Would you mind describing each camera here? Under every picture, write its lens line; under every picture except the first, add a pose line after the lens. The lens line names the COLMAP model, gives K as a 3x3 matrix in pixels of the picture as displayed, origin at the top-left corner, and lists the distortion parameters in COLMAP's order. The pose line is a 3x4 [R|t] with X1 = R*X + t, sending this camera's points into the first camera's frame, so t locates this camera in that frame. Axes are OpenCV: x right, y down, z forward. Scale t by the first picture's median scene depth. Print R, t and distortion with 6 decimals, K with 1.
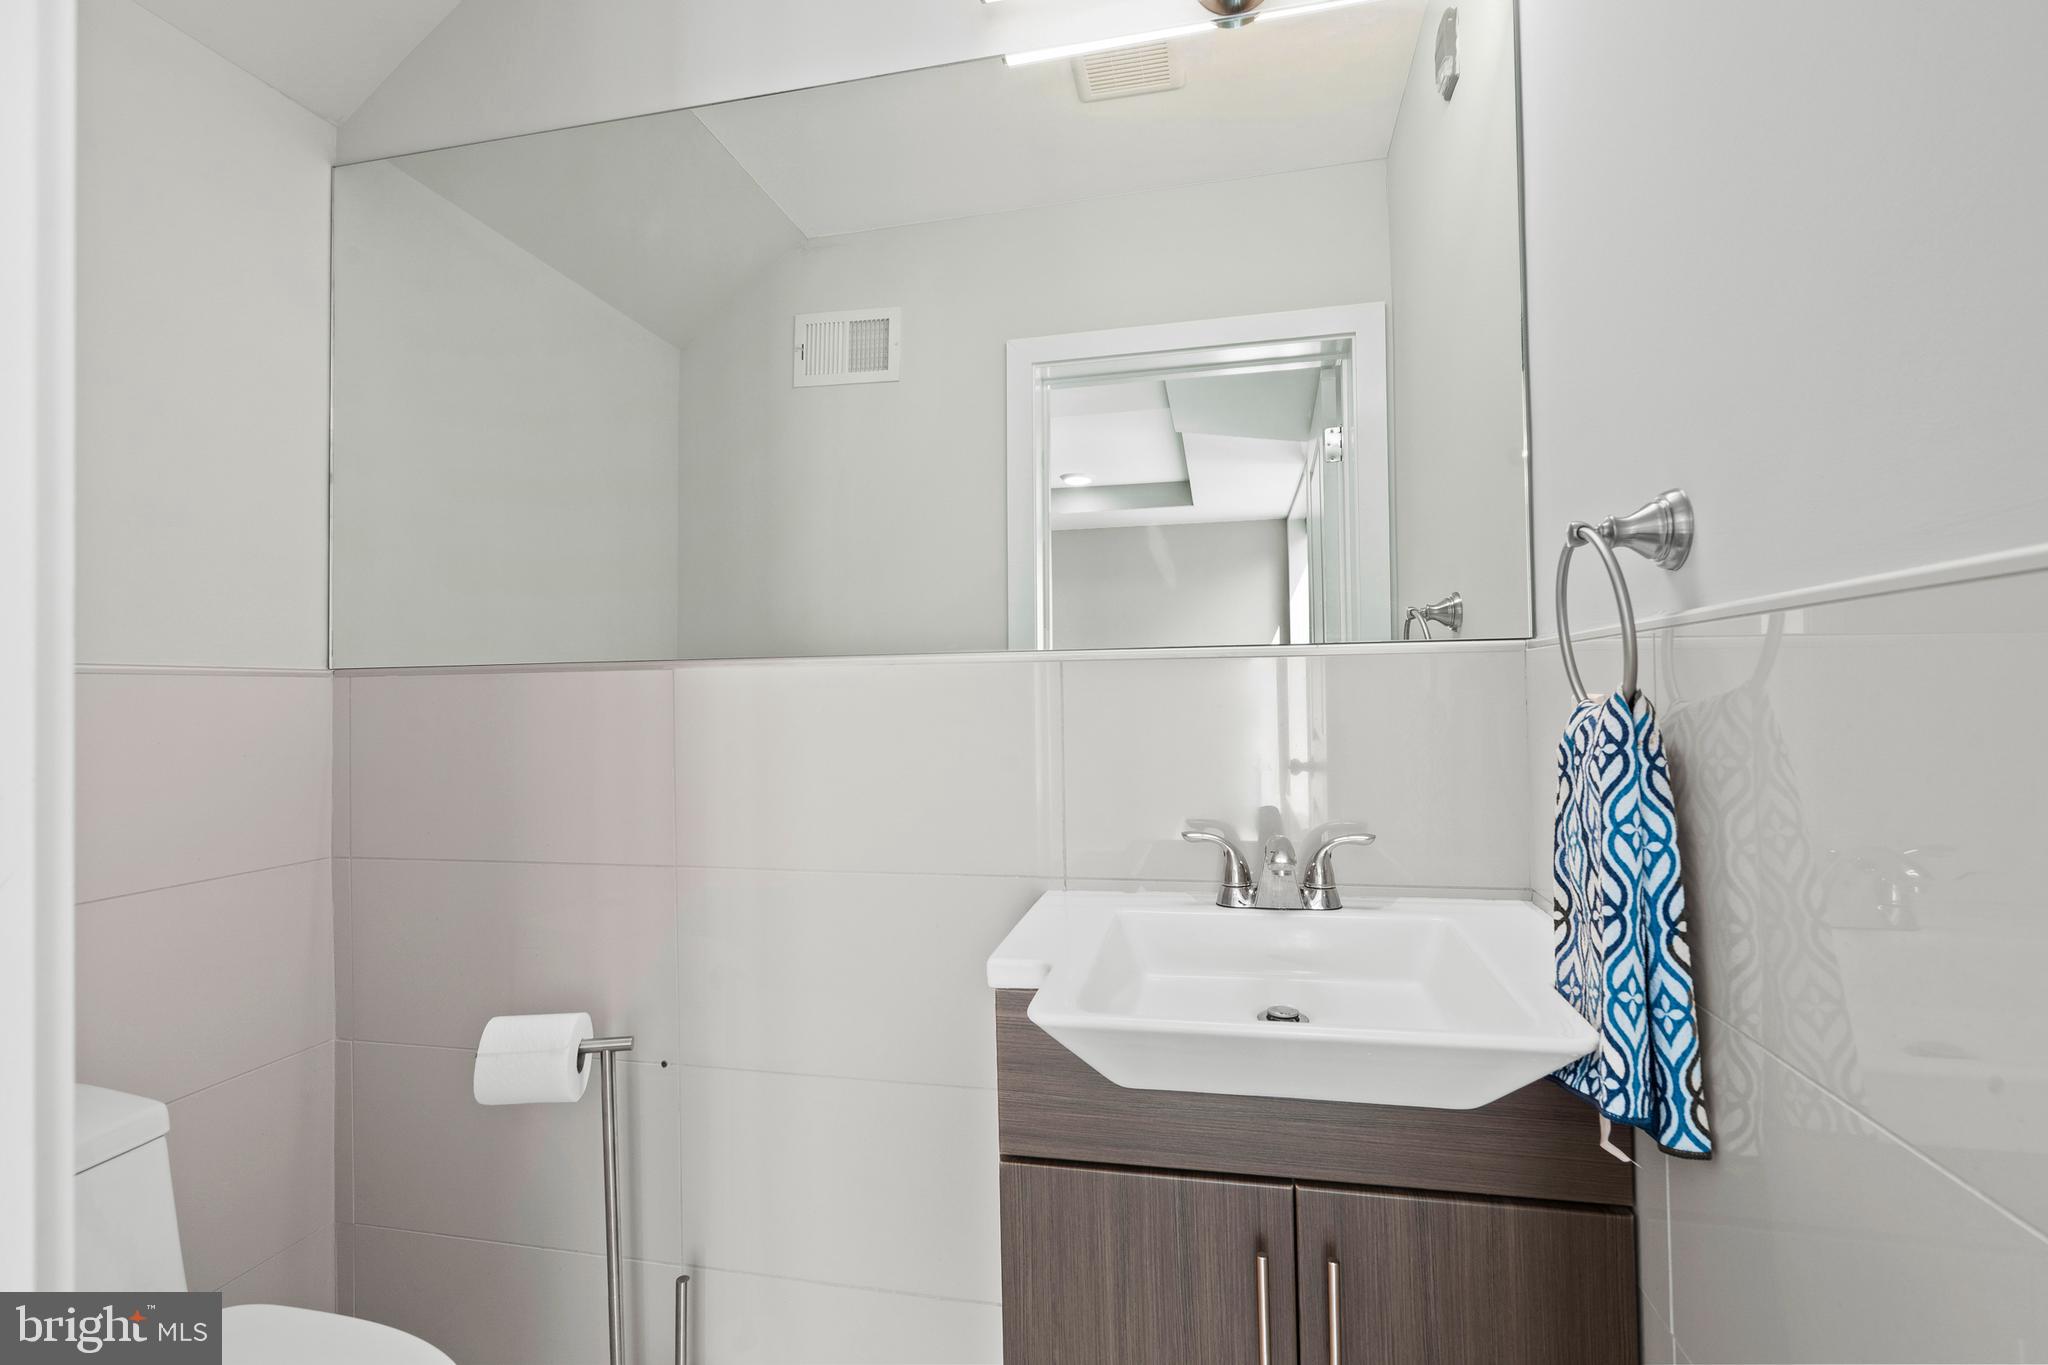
lens RADIAL K [[925.8, 0, 1028.5], [0, 925.8, 685.3], [0, 0, 1]] dist [0.000381, -0.000135]
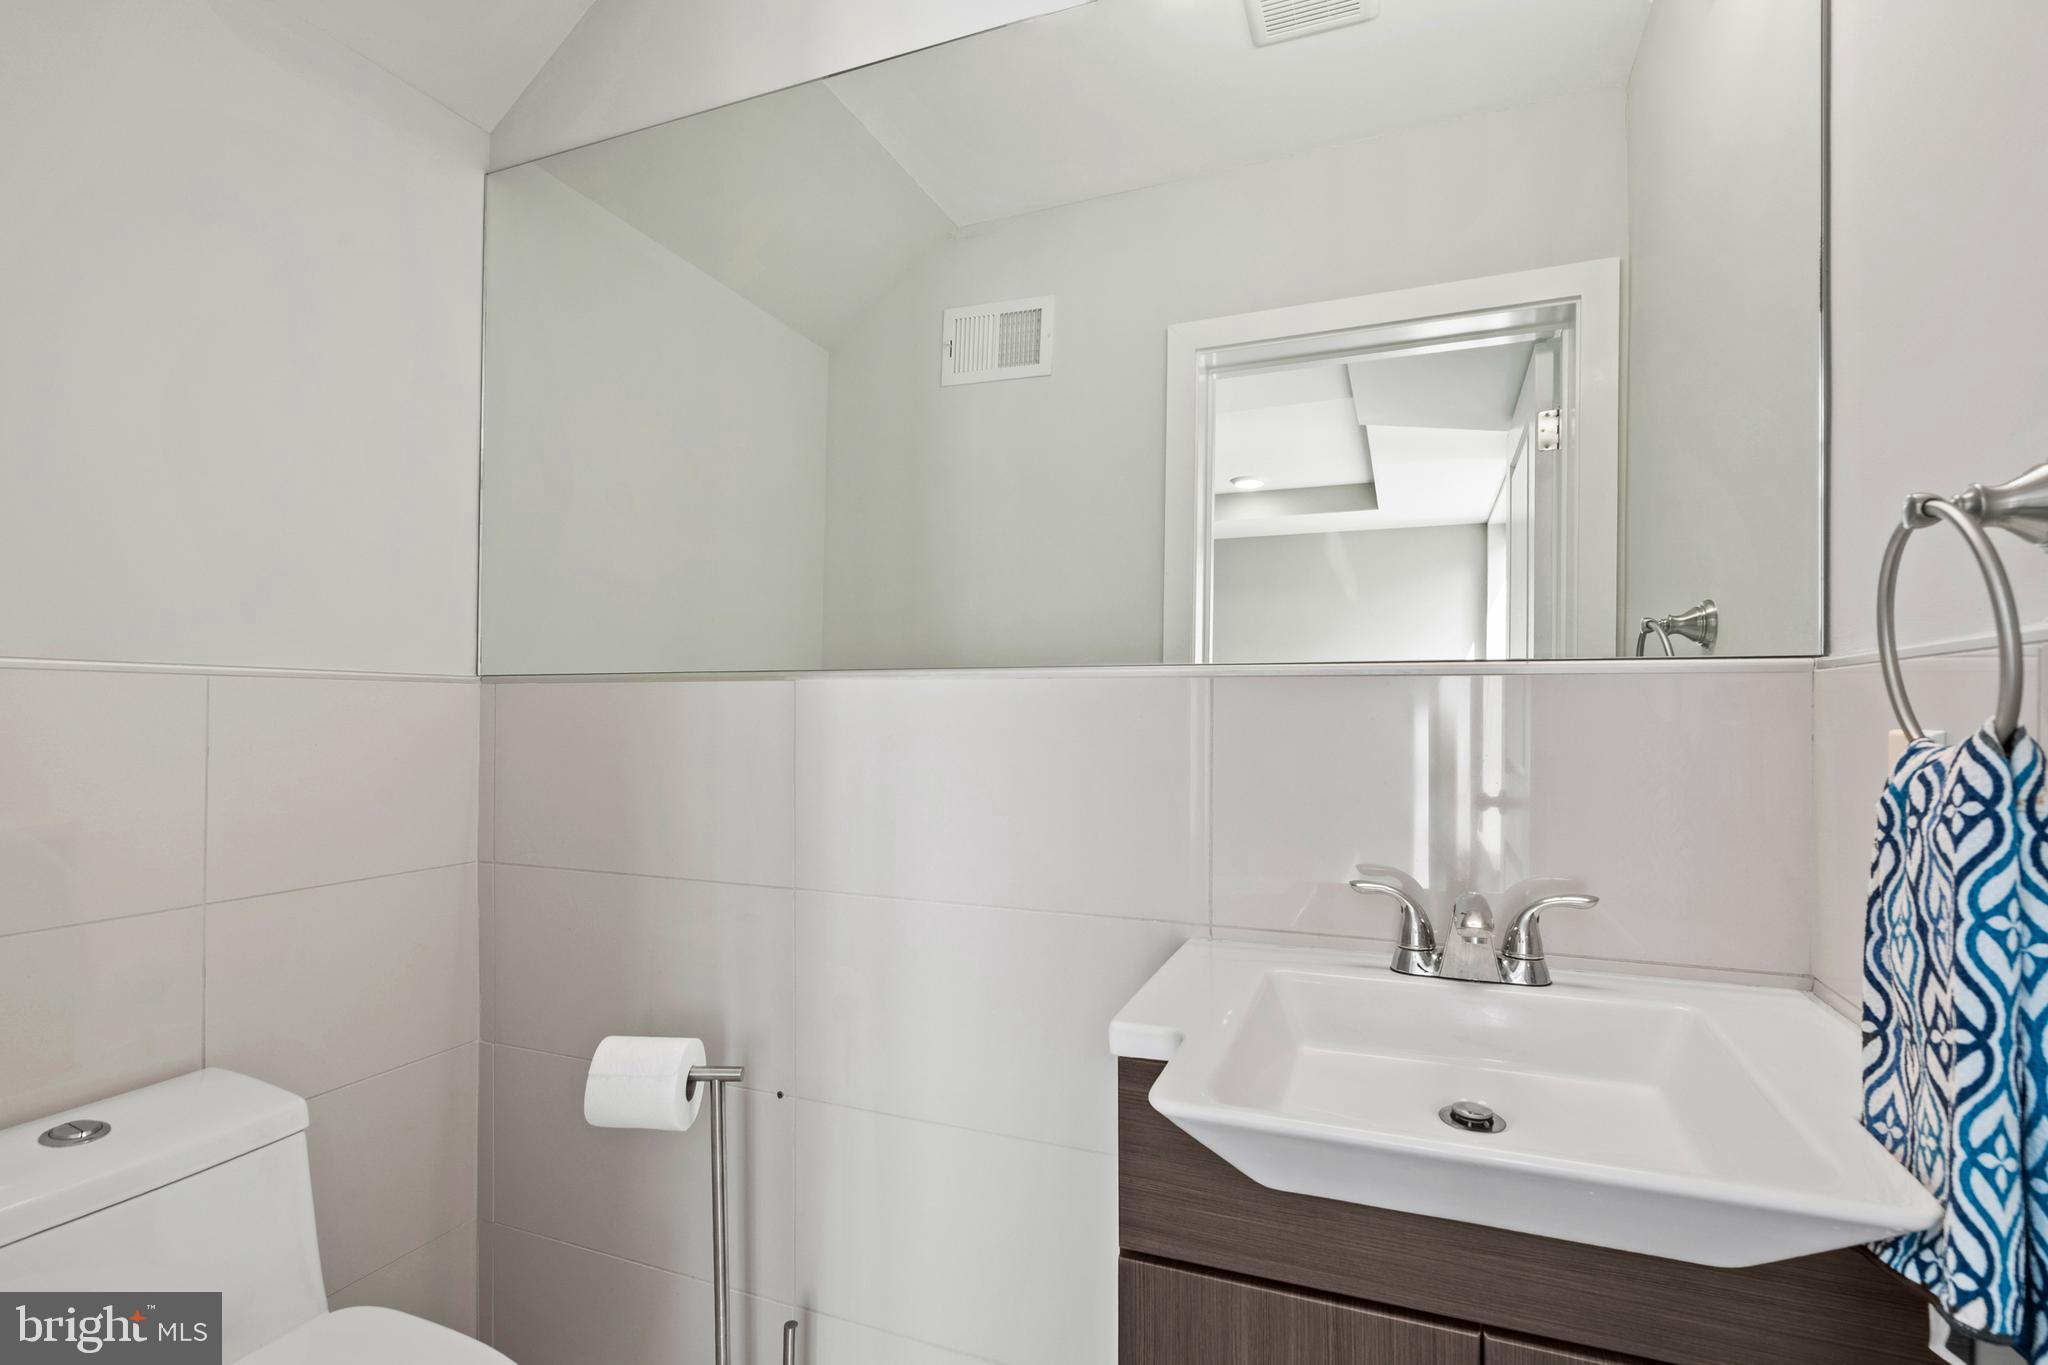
lens RADIAL K [[955.6, 0, 1036.7], [0, 955.6, 718.6], [0, 0, 1]] dist [0.001029, 0.000650]
pose [[0.986503, 0.020969, -0.162394, 0.028020], [-0.018201, 0.999663, 0.018514, -0.000919], [0.162728, -0.015308, 0.986552, 0.120539]]
